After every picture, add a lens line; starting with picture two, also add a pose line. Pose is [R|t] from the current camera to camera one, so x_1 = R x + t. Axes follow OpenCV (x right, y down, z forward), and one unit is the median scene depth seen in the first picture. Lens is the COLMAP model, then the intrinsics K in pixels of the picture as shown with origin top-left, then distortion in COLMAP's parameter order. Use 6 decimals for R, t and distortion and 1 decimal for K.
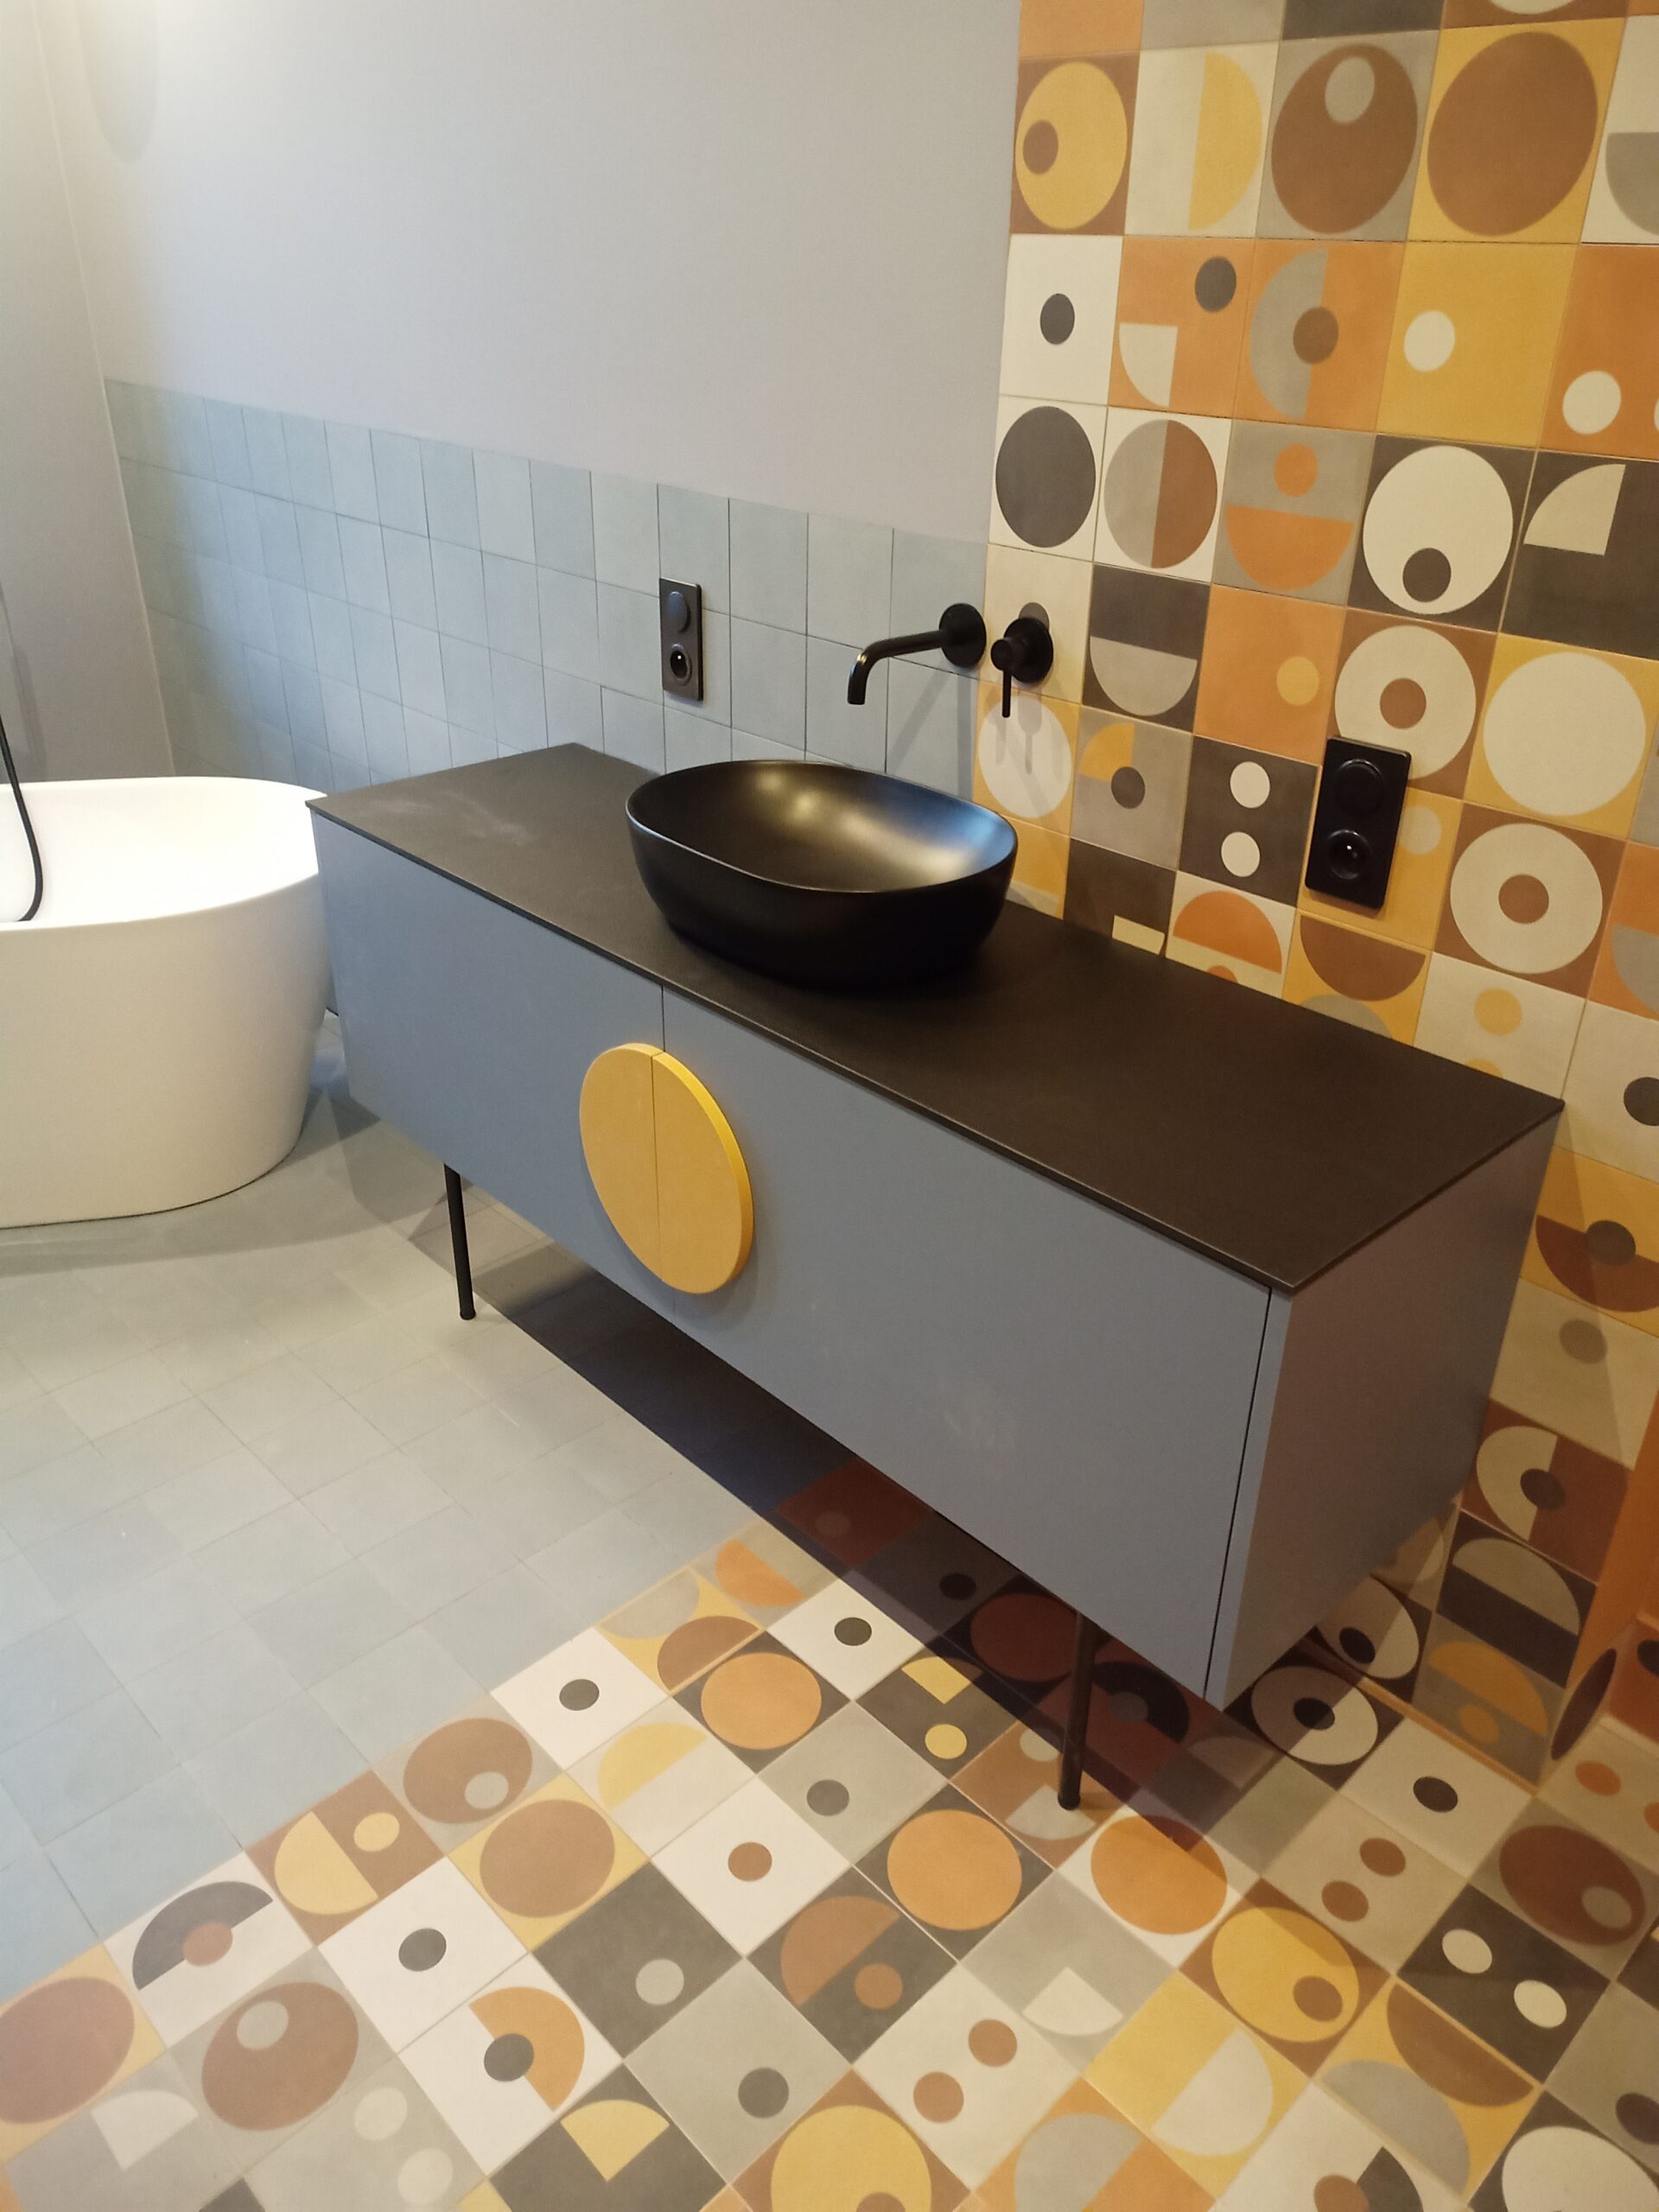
lens RADIAL K [[1639.5, 0, 829.5], [0, 1639.5, 1106.0], [0, 0, 1]] dist [0.069851, -0.073659]
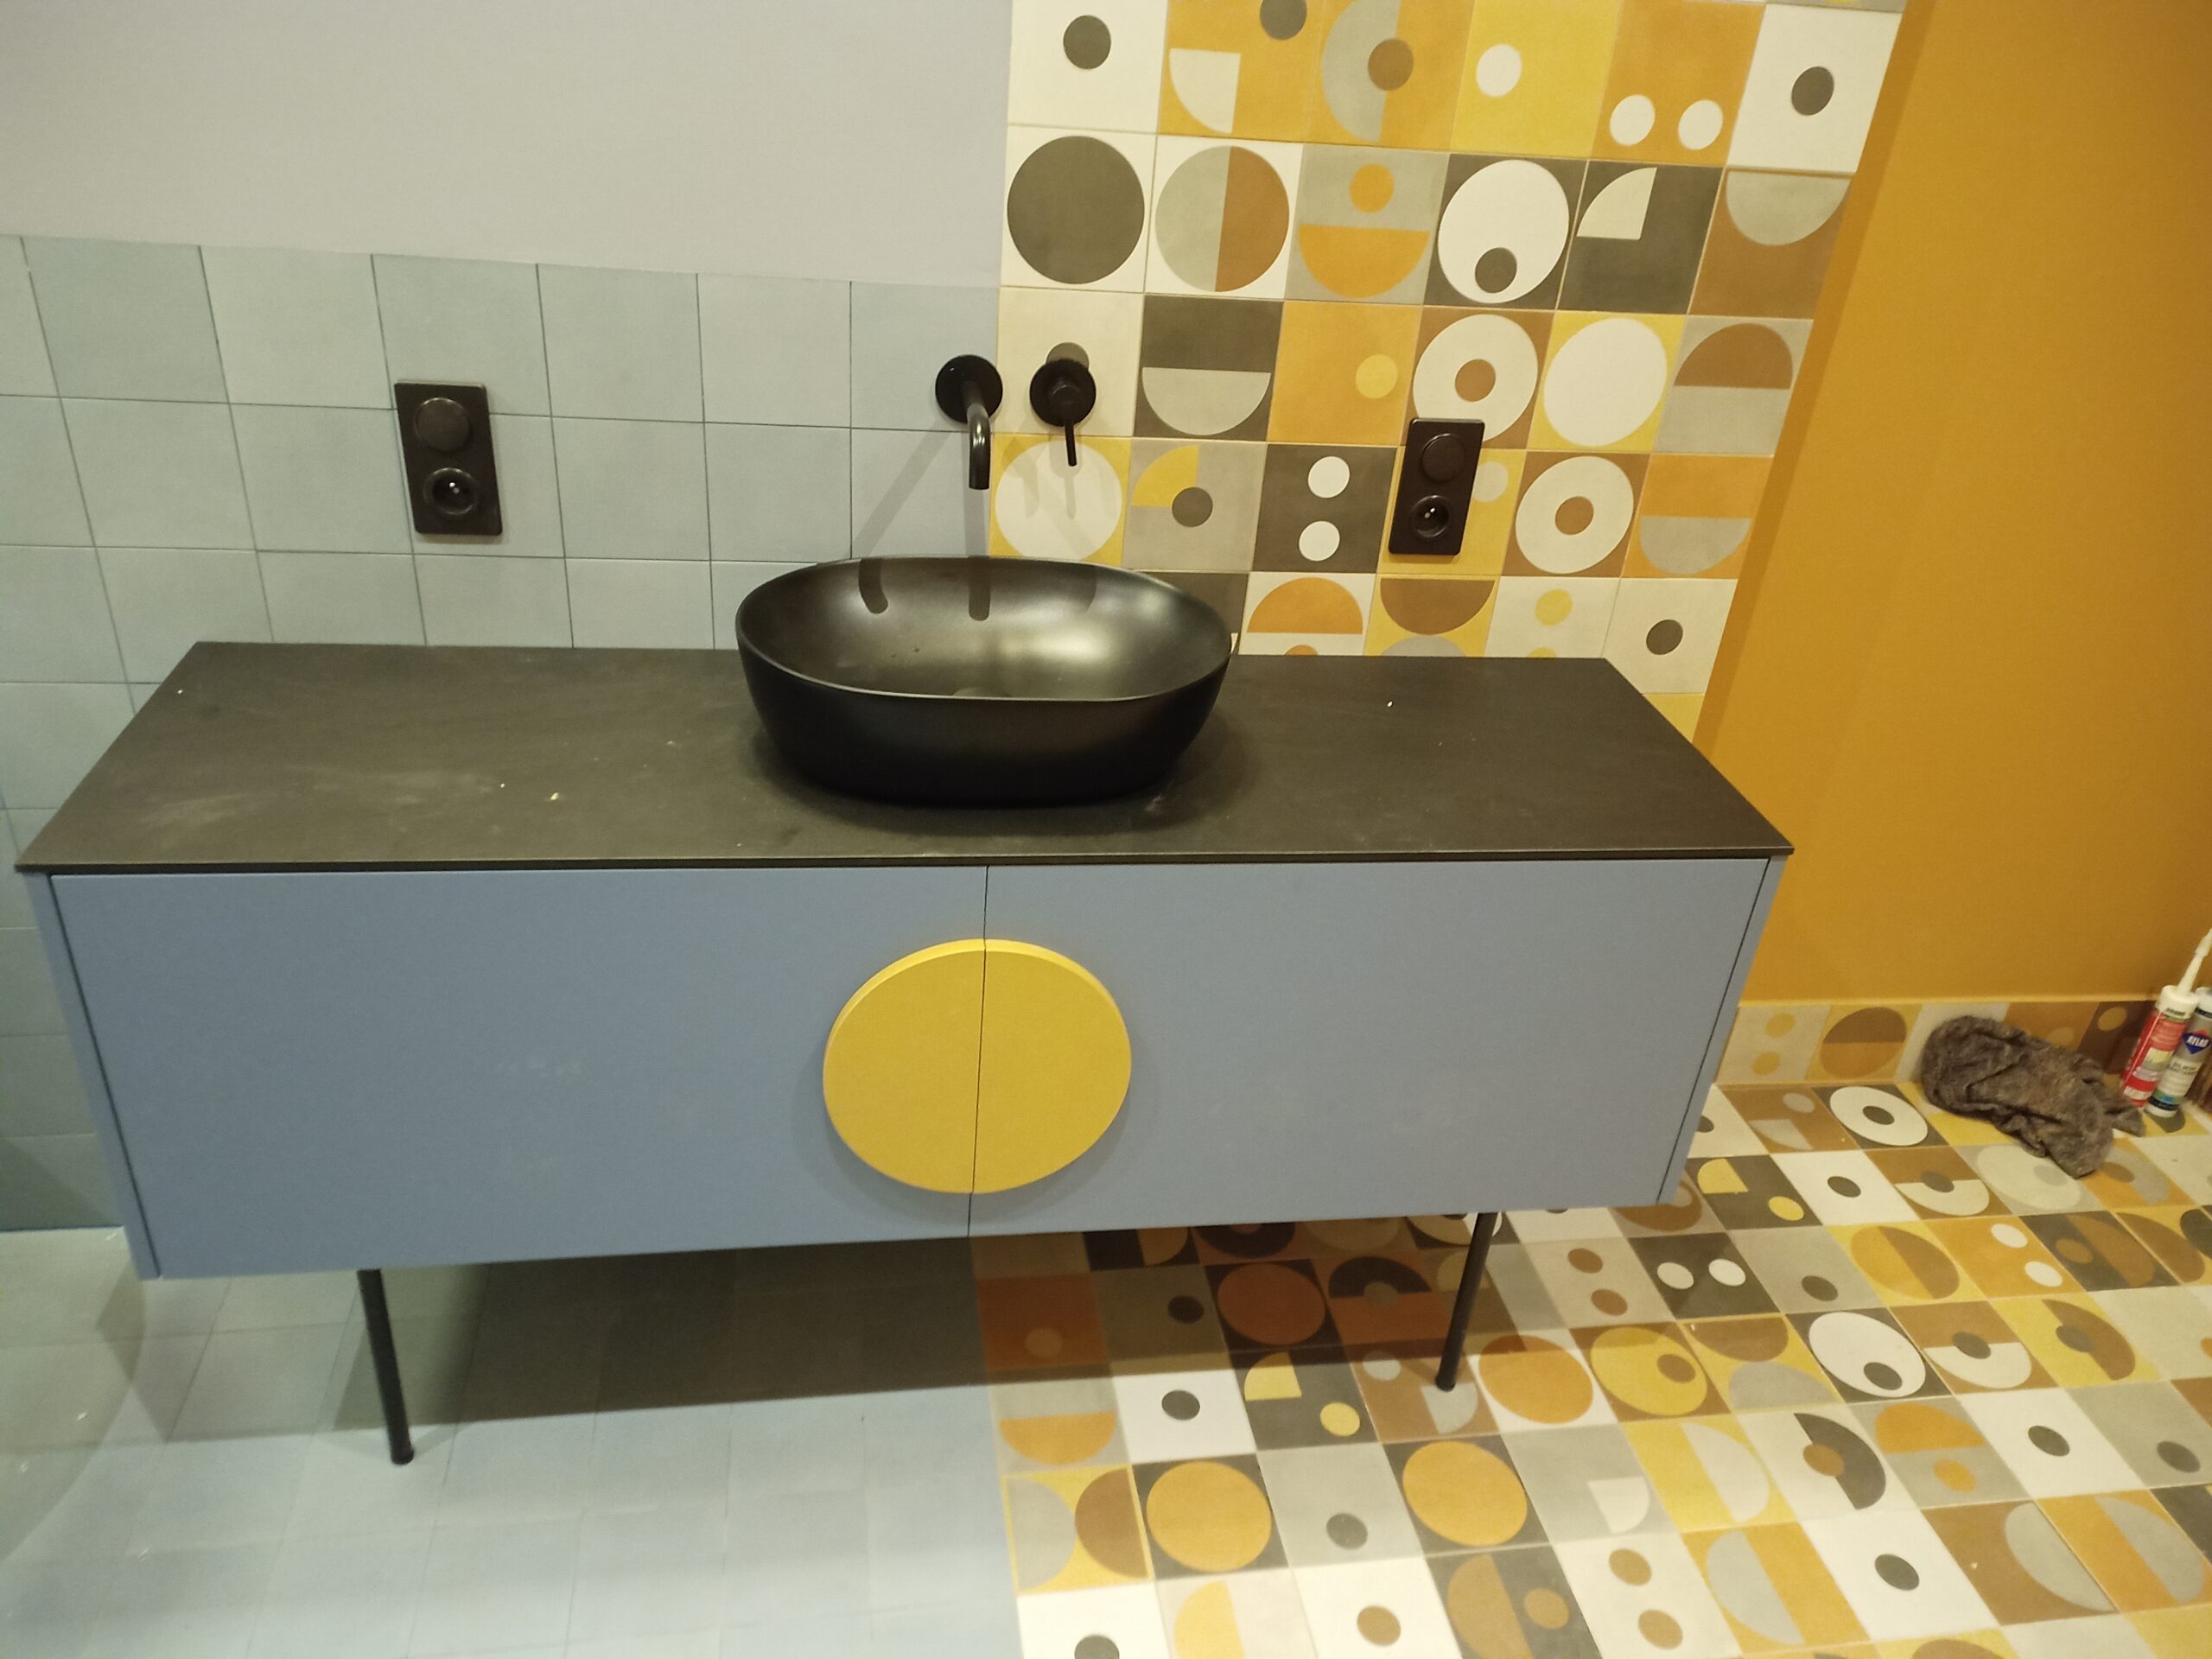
lens RADIAL K [[1639.5, 0, 1104.9], [0, 1639.5, 835.5], [0, 0, 1]] dist [0.069851, -0.073659]
pose [[0.568205, -0.385844, 0.726821, -0.720528], [0.327418, 0.916337, 0.230486, -0.281336], [-0.754944, 0.107011, 0.646999, 0.442243]]
